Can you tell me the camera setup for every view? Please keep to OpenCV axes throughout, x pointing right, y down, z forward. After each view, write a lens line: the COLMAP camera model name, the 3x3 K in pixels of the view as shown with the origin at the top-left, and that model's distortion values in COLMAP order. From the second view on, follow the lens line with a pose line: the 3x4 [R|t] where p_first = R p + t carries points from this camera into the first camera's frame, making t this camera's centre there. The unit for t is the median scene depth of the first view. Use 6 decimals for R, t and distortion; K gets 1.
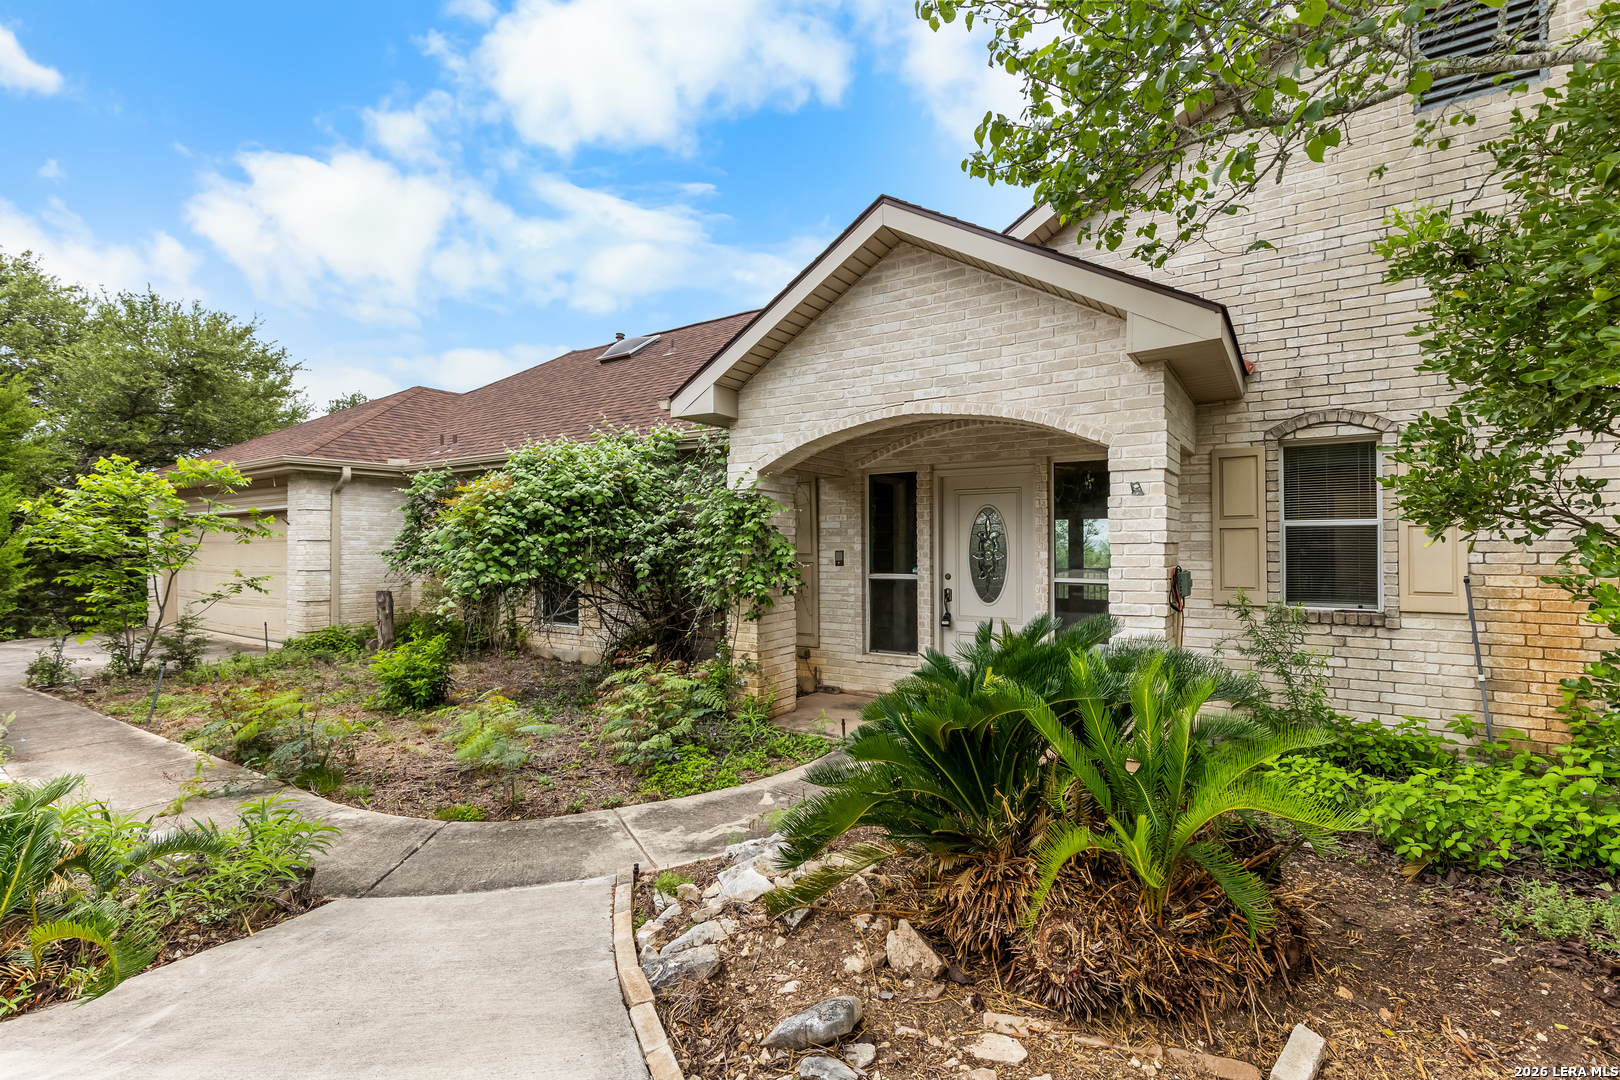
lens RADIAL K [[737.0, 0, 819.9], [0, 737.0, 542.1], [0, 0, 1]] dist [0.009330, -0.000489]
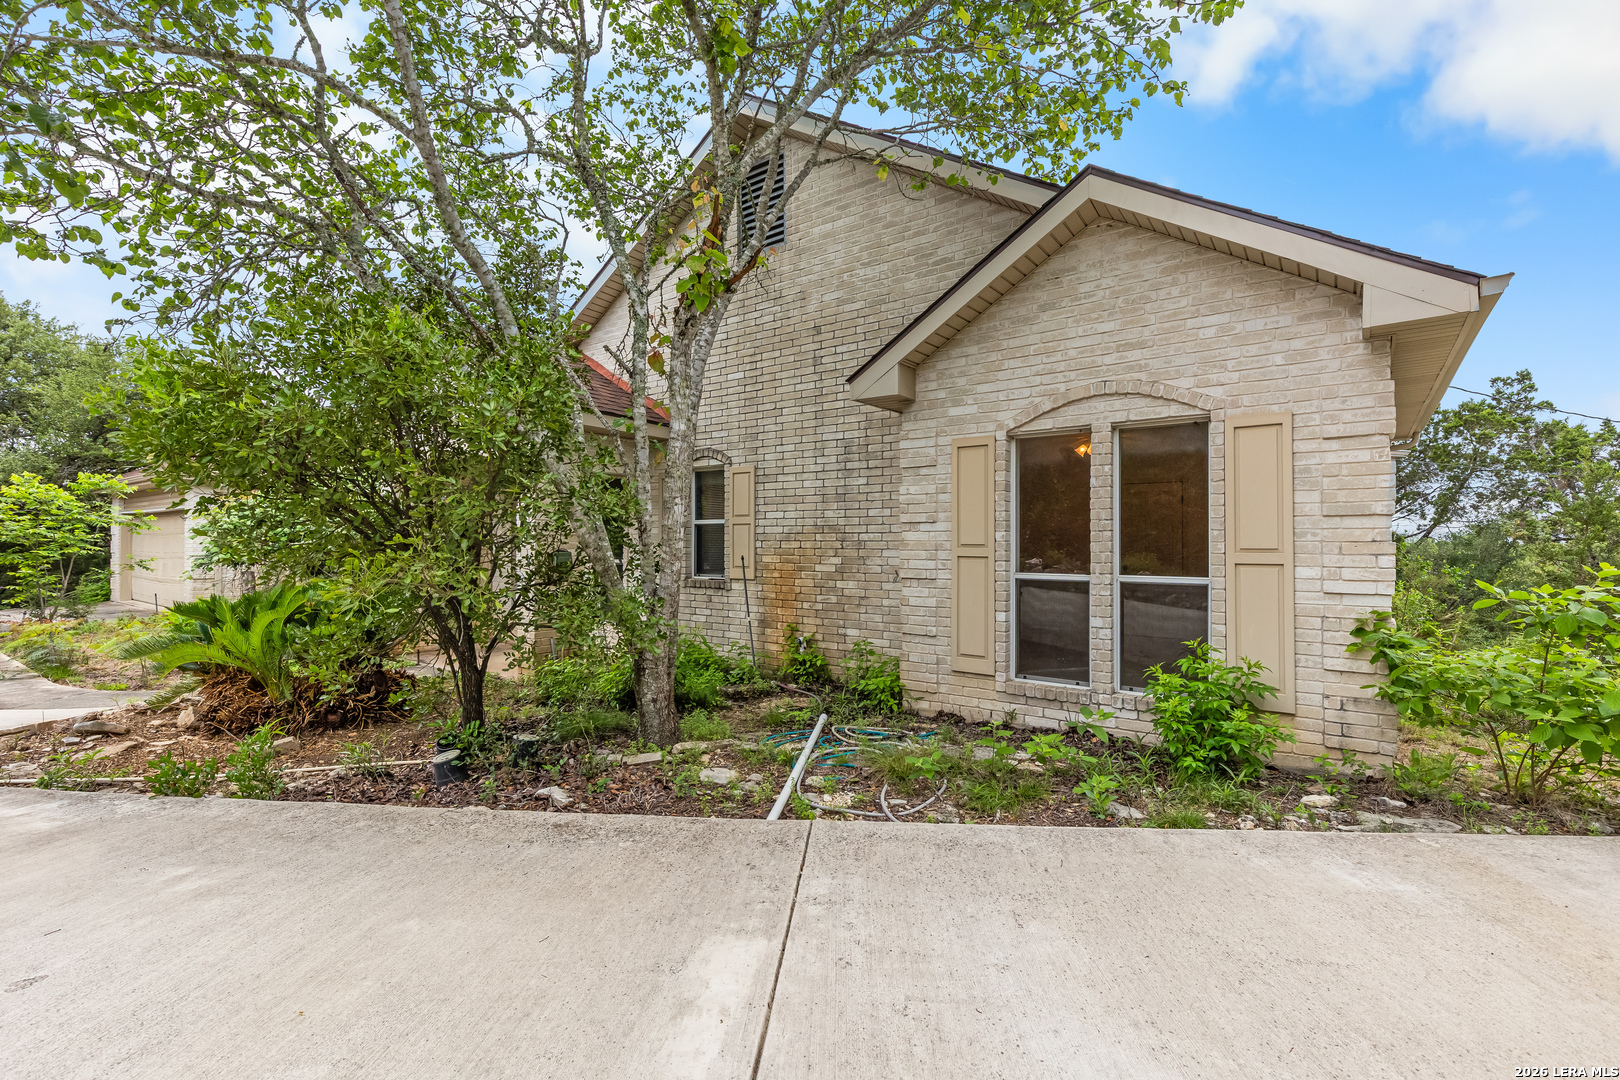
lens RADIAL K [[737.0, 0, 819.9], [0, 737.0, 542.1], [0, 0, 1]] dist [0.009330, -0.000489]
pose [[0.998231, 0.001975, -0.059423, 0.973884], [-0.001378, 0.999948, 0.010095, 0.000201], [0.059440, -0.009995, 0.998182, -0.495570]]
